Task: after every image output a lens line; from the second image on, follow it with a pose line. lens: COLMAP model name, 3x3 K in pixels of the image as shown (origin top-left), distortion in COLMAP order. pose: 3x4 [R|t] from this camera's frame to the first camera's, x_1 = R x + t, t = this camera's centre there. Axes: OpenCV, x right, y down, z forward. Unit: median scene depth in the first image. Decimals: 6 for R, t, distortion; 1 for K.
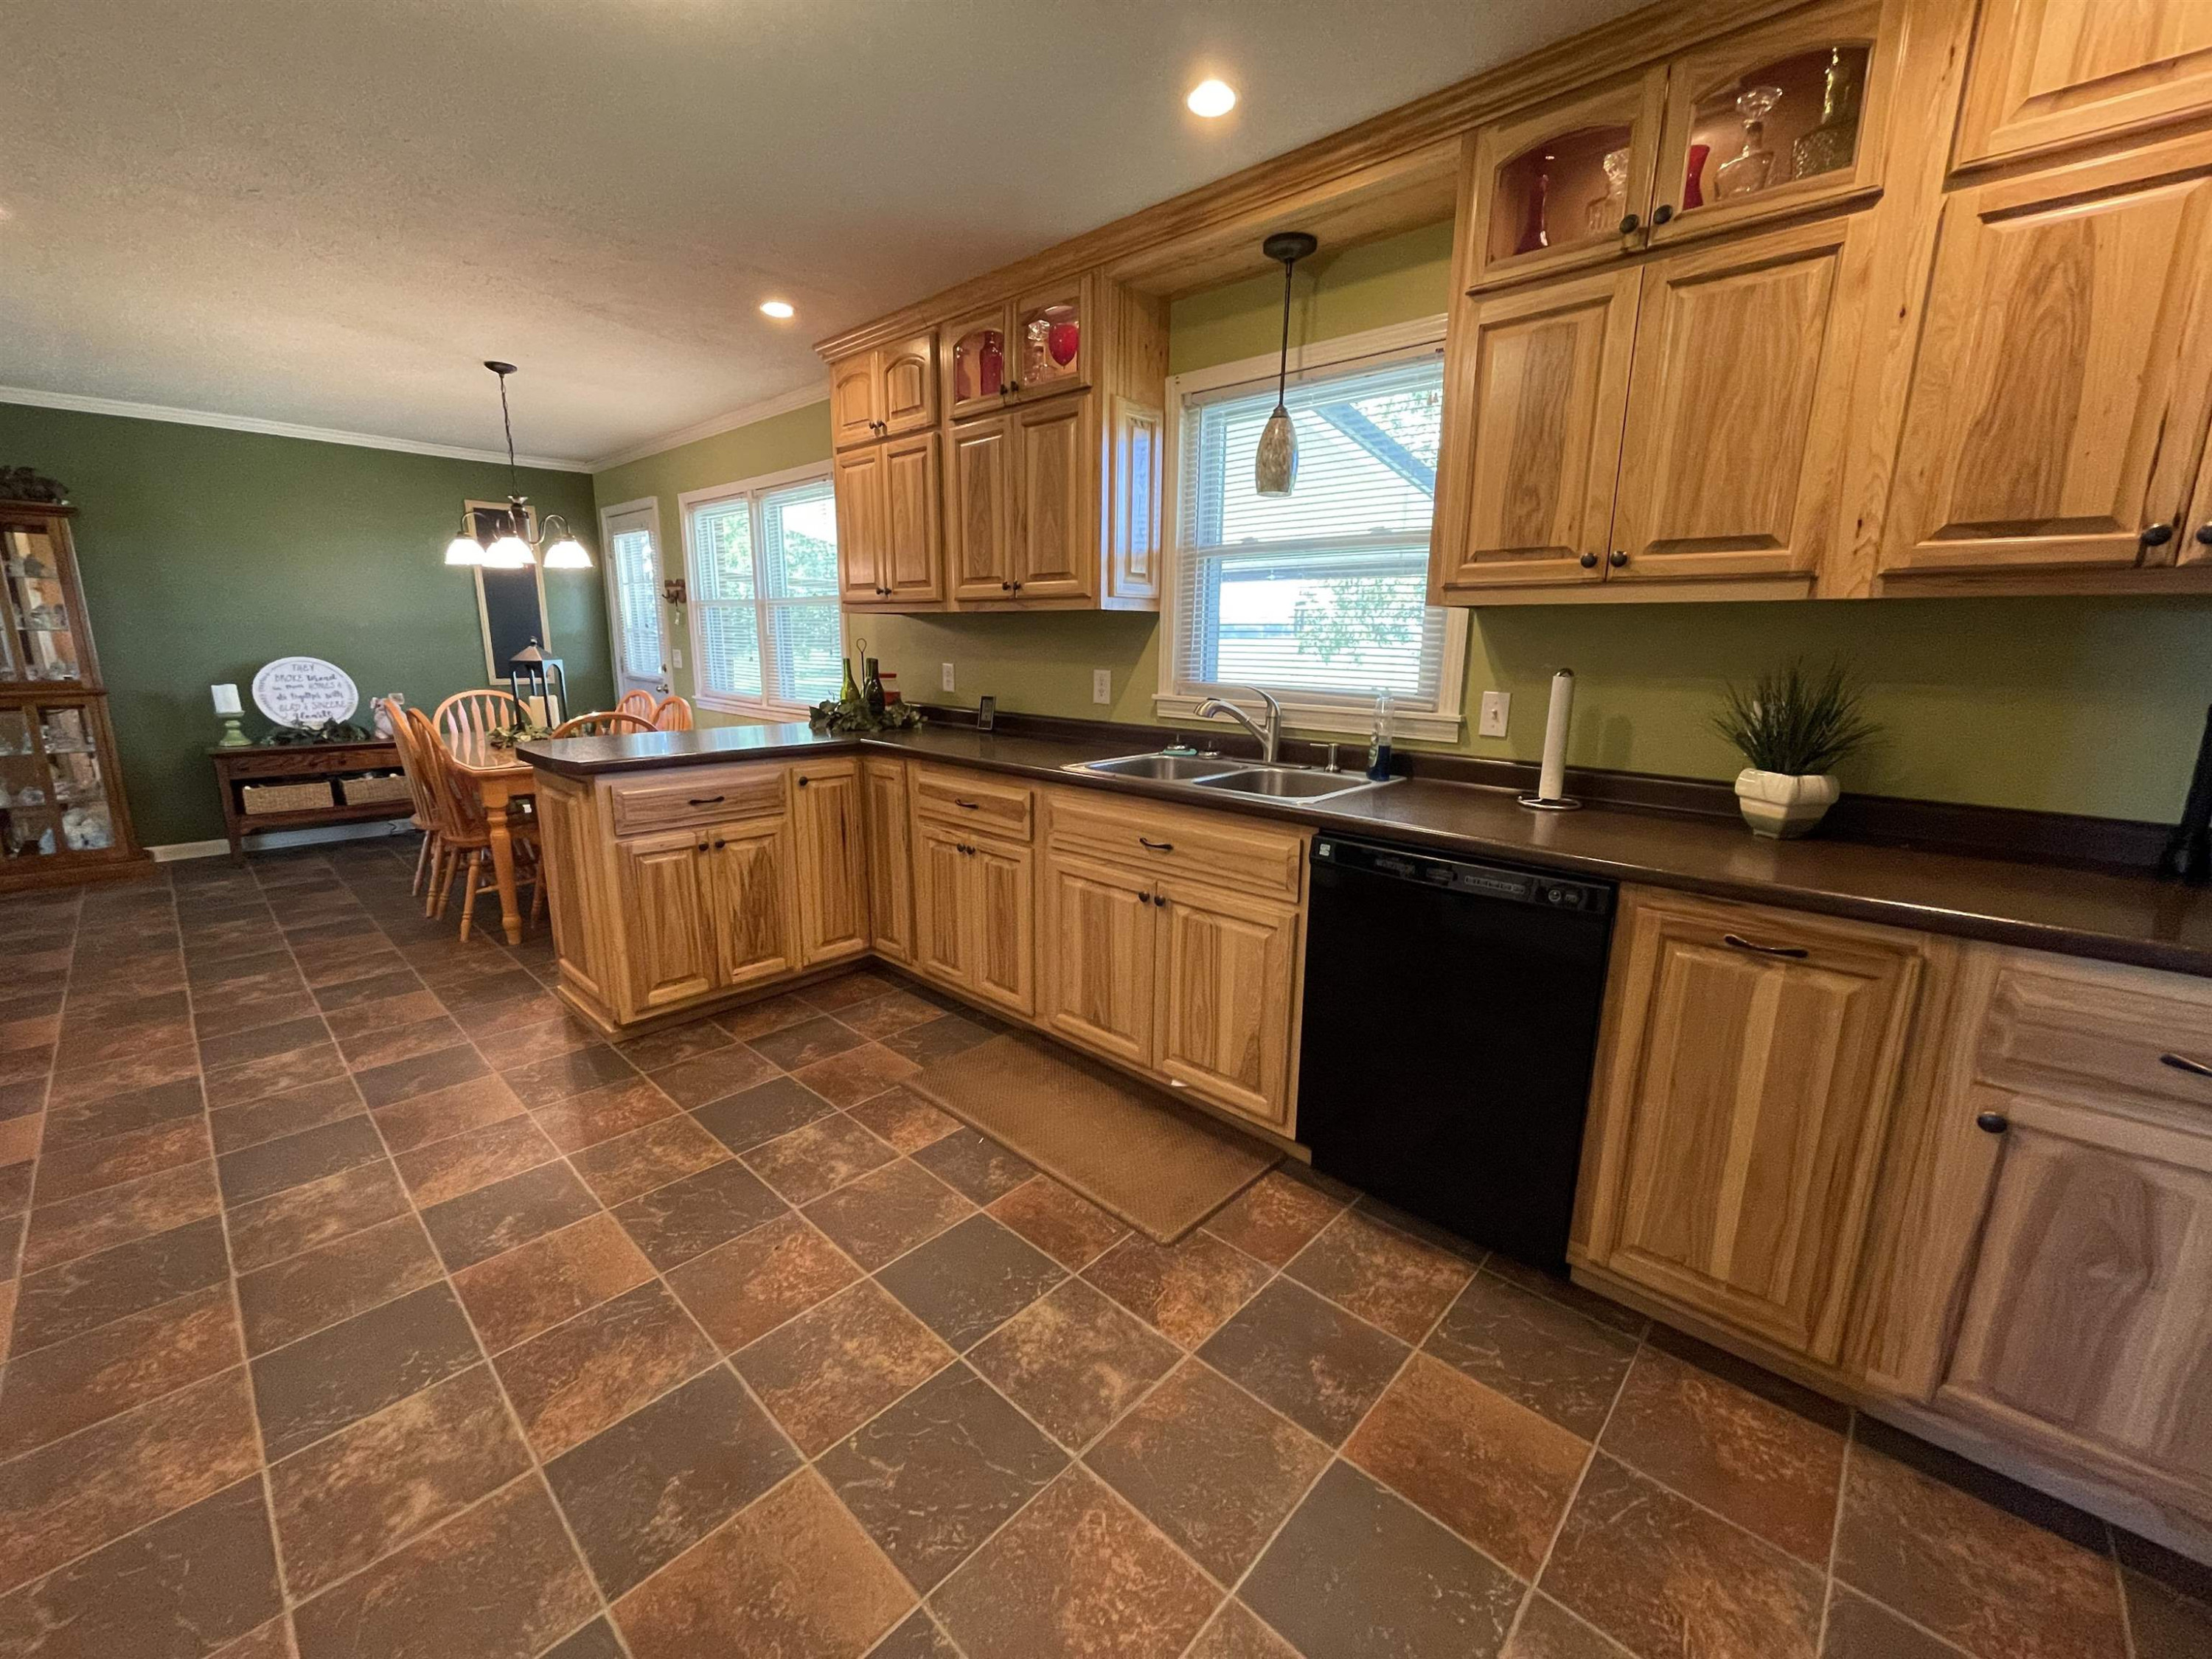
lens RADIAL K [[889.6, 0, 1101.9], [0, 889.6, 840.9], [0, 0, 1]] dist [-0.006679, 0.000224]
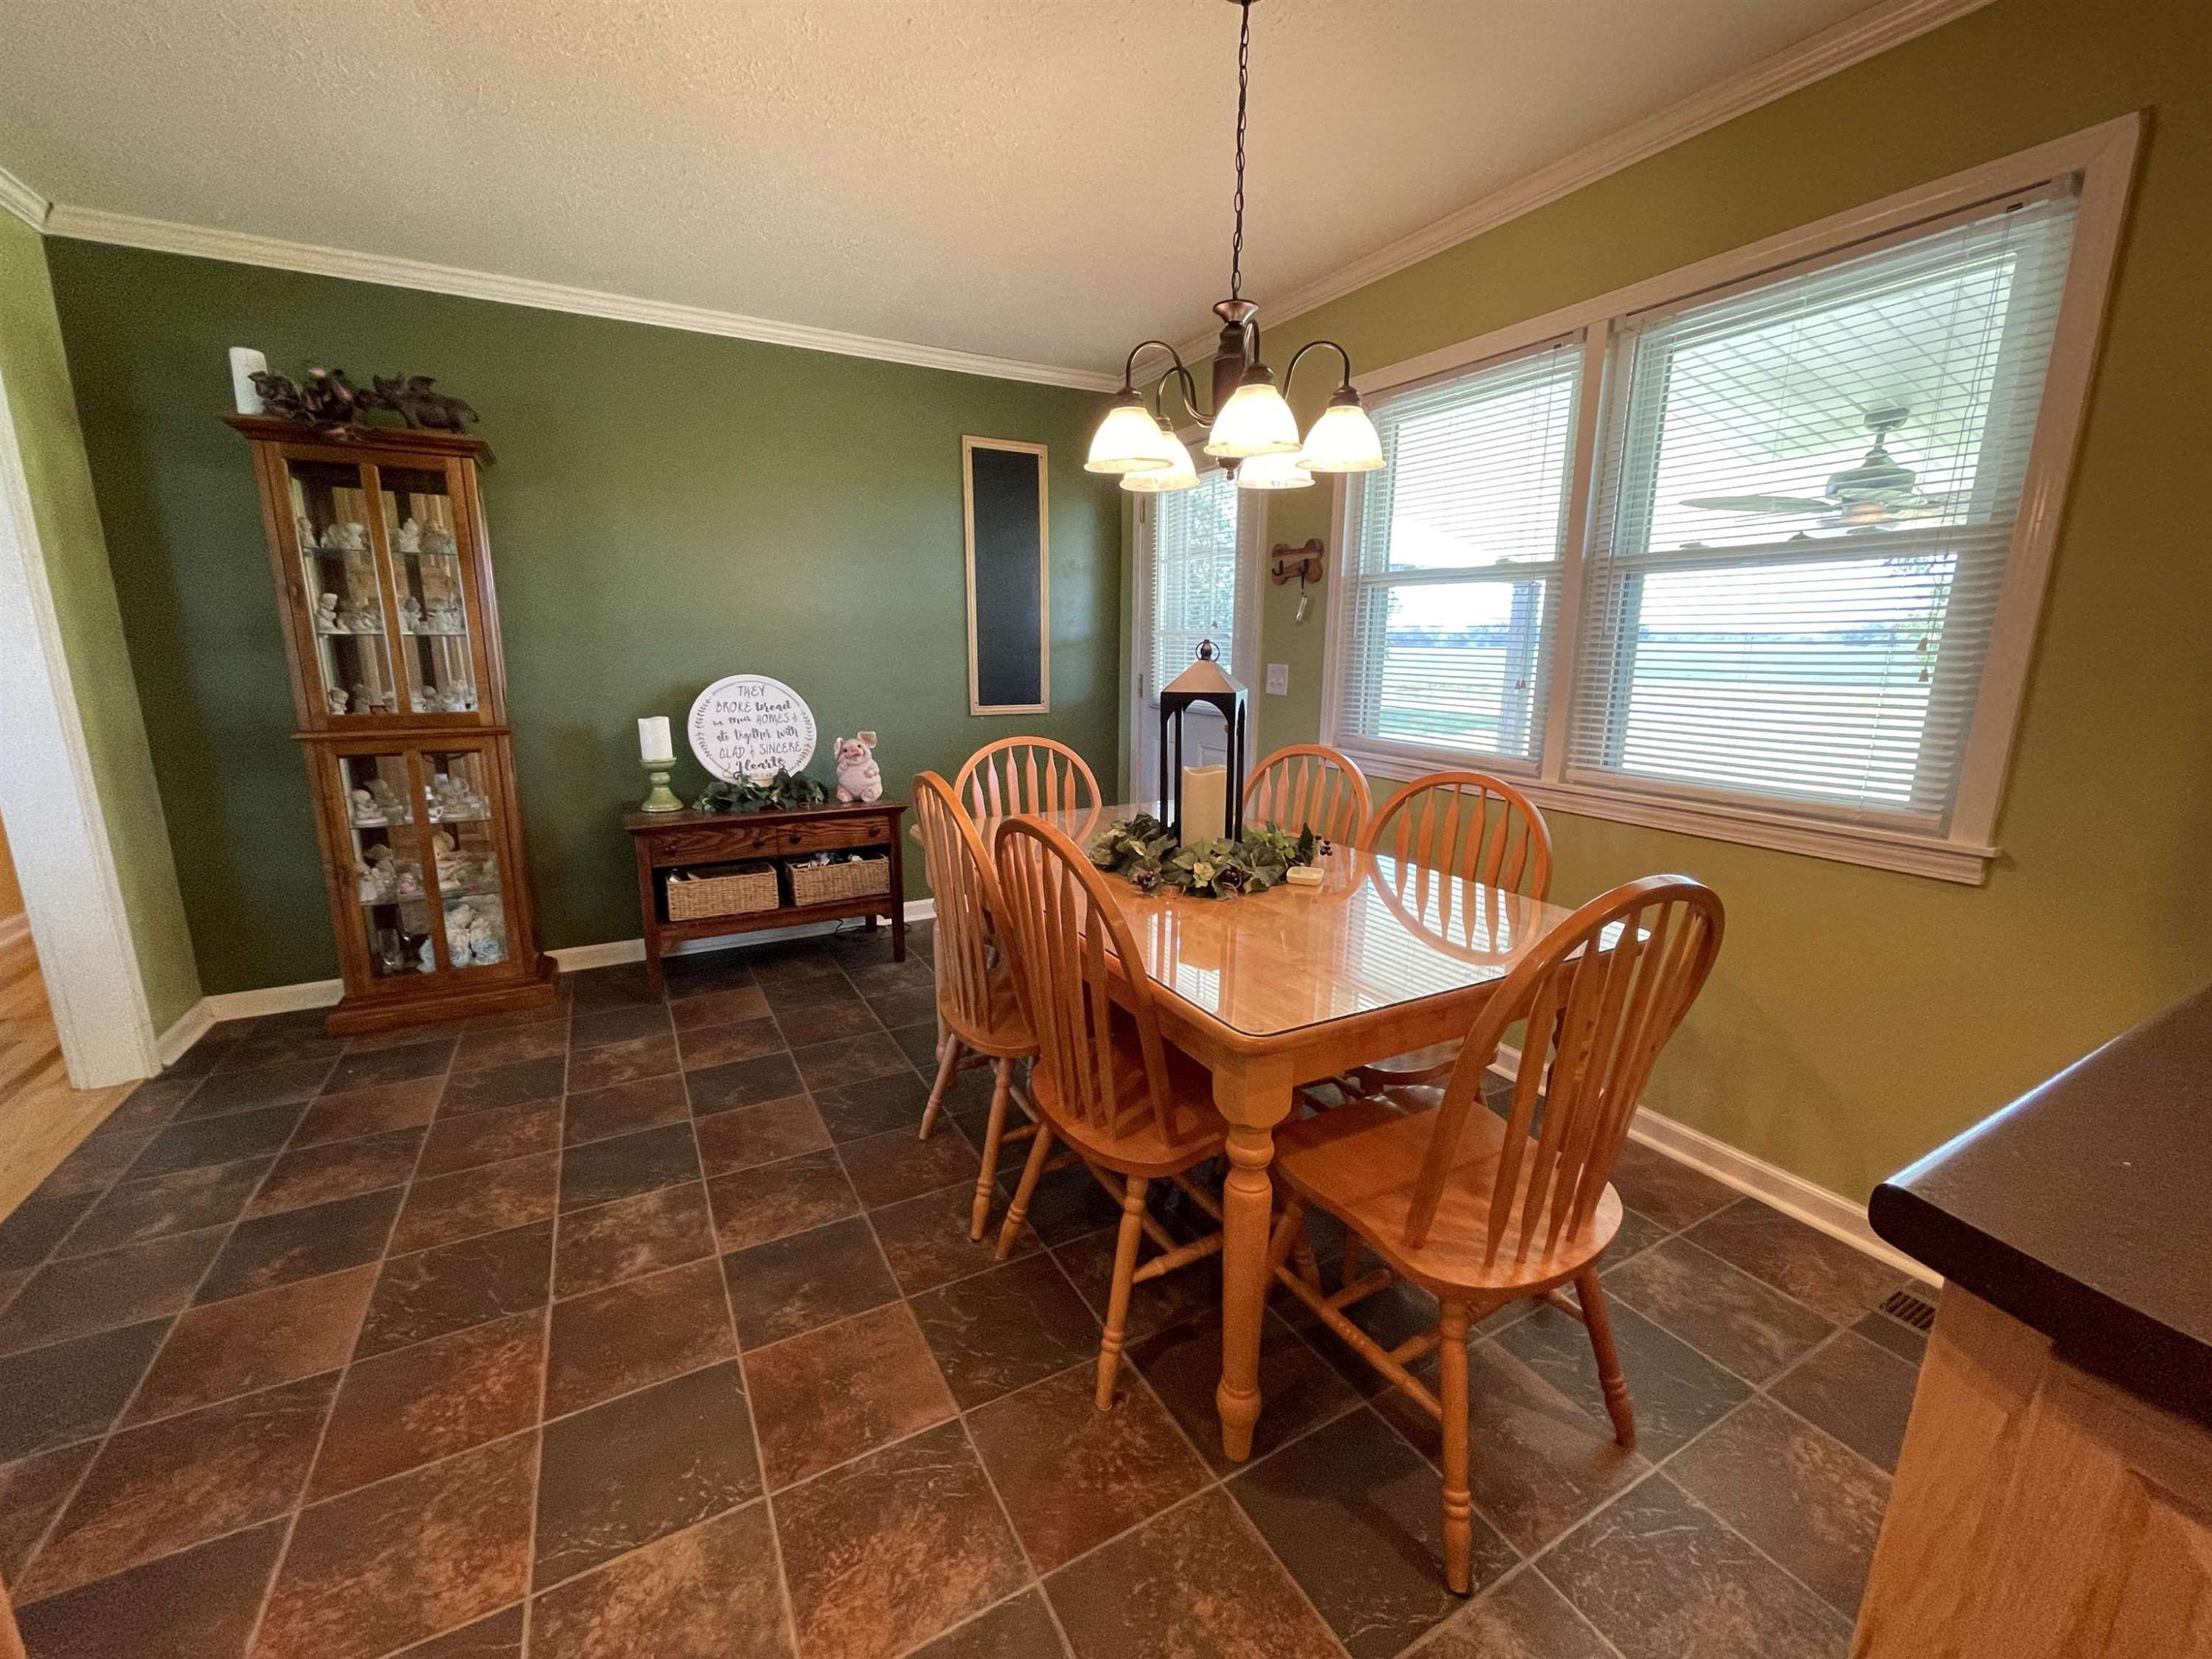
lens RADIAL K [[889.6, 0, 1090.1], [0, 889.6, 844.6], [0, 0, 1]] dist [-0.006679, 0.000224]
pose [[0.948042, 0.061009, -0.312239, -0.466318], [-0.063498, 0.997980, 0.002200, -0.103072], [0.311743, 0.017741, 0.950001, 0.467740]]
